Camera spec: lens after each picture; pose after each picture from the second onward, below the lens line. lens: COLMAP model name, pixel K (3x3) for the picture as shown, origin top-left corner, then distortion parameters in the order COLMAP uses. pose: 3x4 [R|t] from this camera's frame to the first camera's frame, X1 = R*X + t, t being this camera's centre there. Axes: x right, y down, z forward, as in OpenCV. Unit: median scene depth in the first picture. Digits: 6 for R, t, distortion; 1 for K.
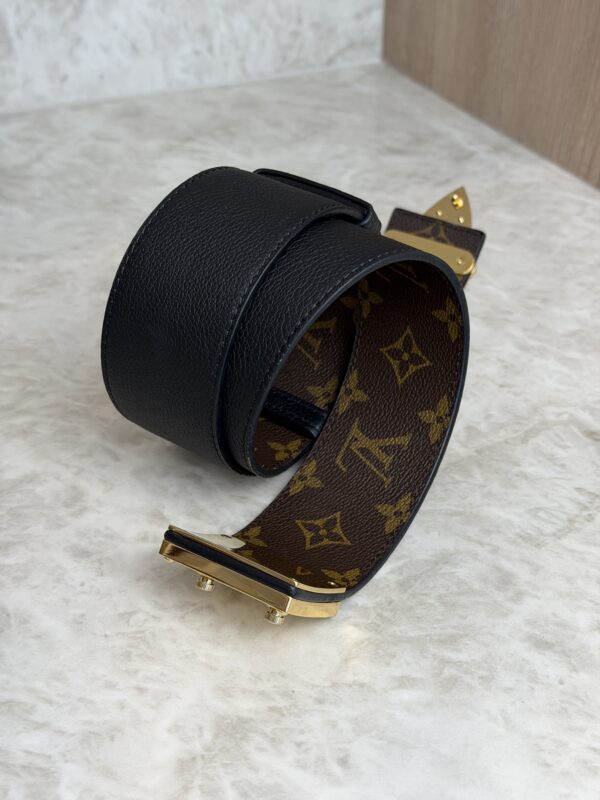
lens RADIAL K [[1126.7, 0, 299.5], [0, 1126.7, 404.0], [0, 0, 1]] dist [0.199904, -0.507567]
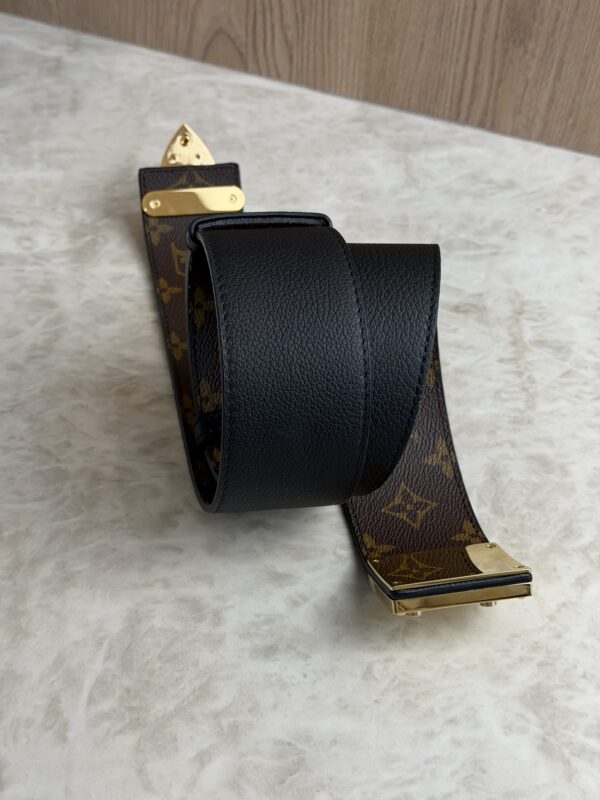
lens RADIAL K [[1129.3, 0, 286.9], [0, 1129.3, 396.9], [0, 0, 1]] dist [0.204698, -0.533082]
pose [[0.717178, -0.479207, 0.505980, -0.492569], [0.352073, 0.875731, 0.330363, -0.334141], [-0.601415, -0.058787, 0.796771, 0.163489]]
